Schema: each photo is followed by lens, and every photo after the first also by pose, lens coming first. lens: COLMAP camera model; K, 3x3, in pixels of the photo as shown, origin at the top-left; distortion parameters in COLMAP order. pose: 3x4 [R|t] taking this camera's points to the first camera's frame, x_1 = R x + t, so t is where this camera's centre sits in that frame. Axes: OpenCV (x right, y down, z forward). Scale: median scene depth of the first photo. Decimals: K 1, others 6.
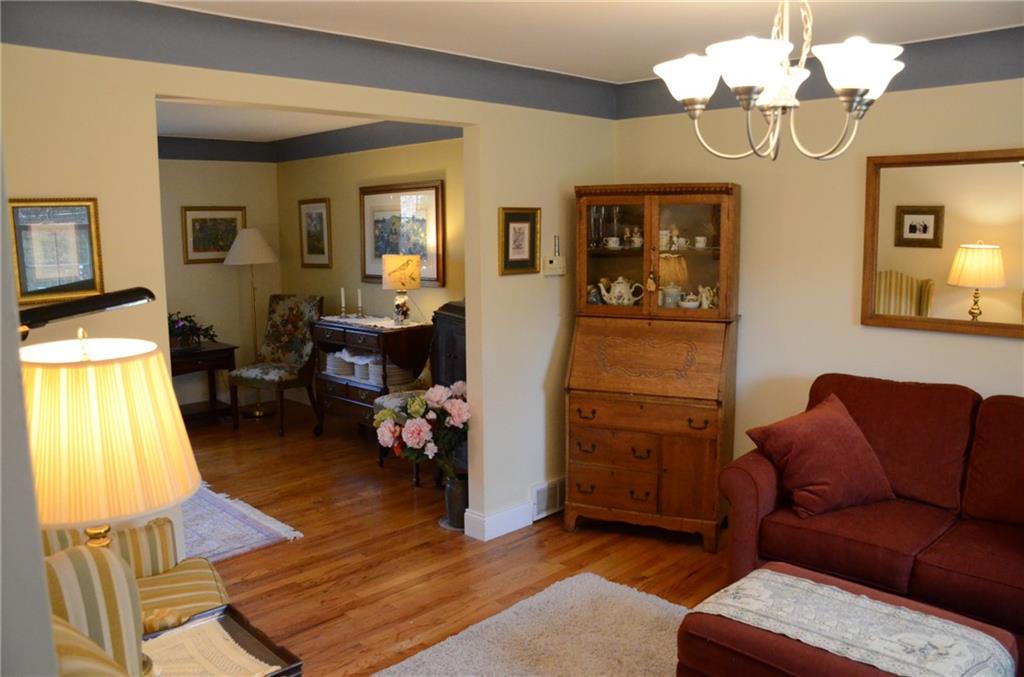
lens RADIAL K [[828.2, 0, 507.7], [0, 828.2, 351.5], [0, 0, 1]] dist [-0.156505, 0.169786]
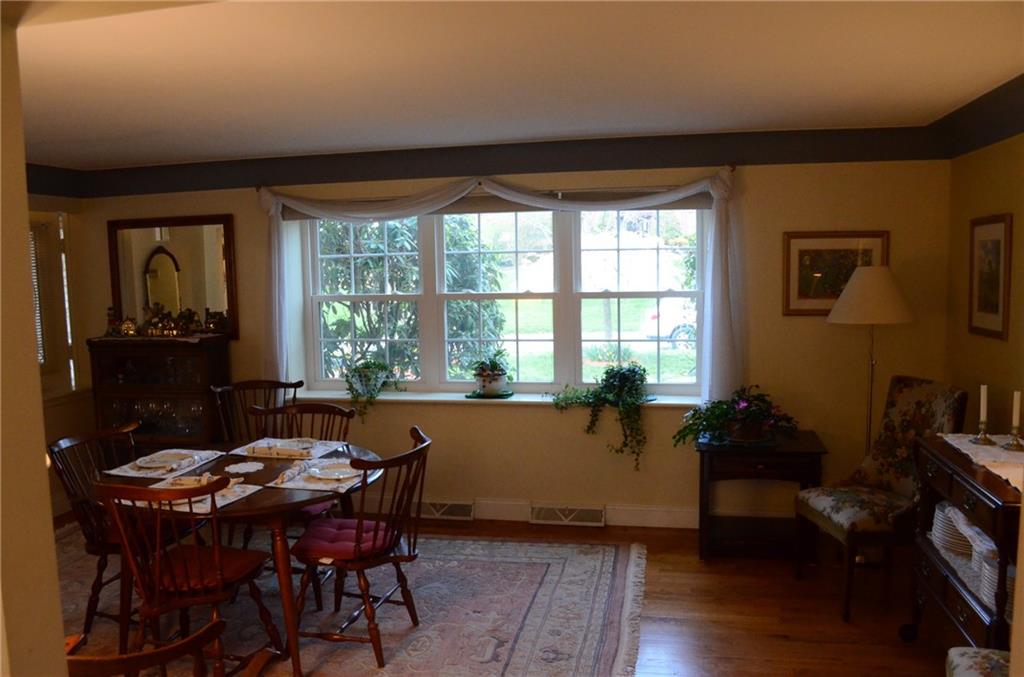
lens RADIAL K [[828.2, 0, 507.7], [0, 828.2, 351.5], [0, 0, 1]] dist [-0.156505, 0.169786]
pose [[0.554385, 0.089399, -0.827445, 0.046829], [-0.109706, 0.993388, 0.033825, -0.076782], [0.824998, 0.072024, 0.560527, 0.429139]]
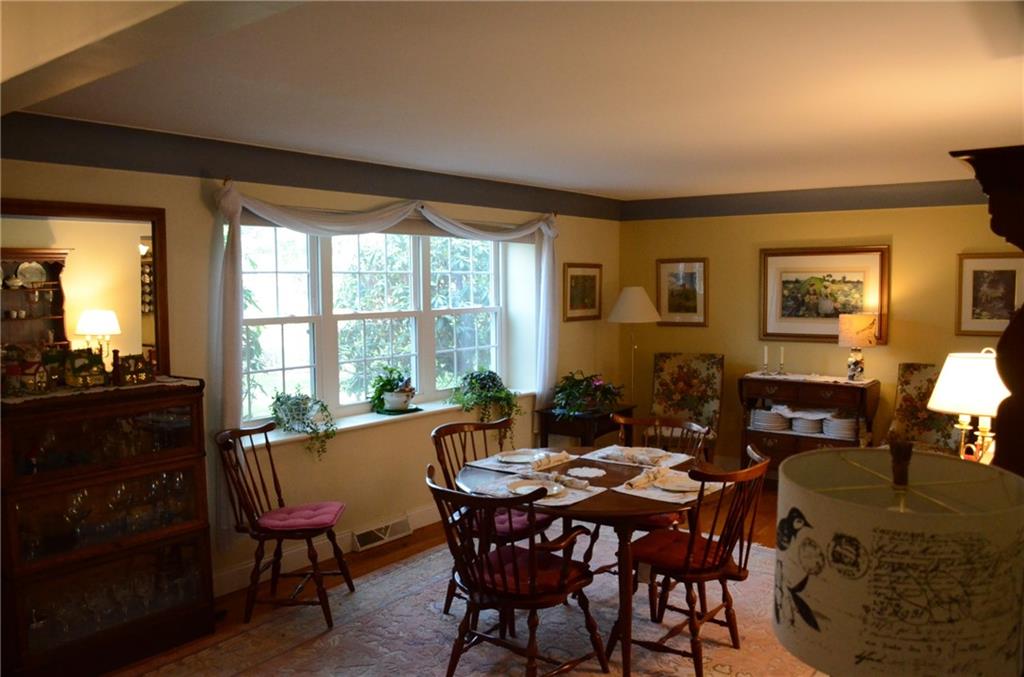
lens RADIAL K [[828.2, 0, 507.7], [0, 828.2, 351.5], [0, 0, 1]] dist [-0.156505, 0.169786]
pose [[0.986492, -0.011112, 0.163432, -0.637863], [0.022151, 0.997582, -0.065873, -0.009161], [-0.162305, 0.068604, 0.984353, 0.041360]]
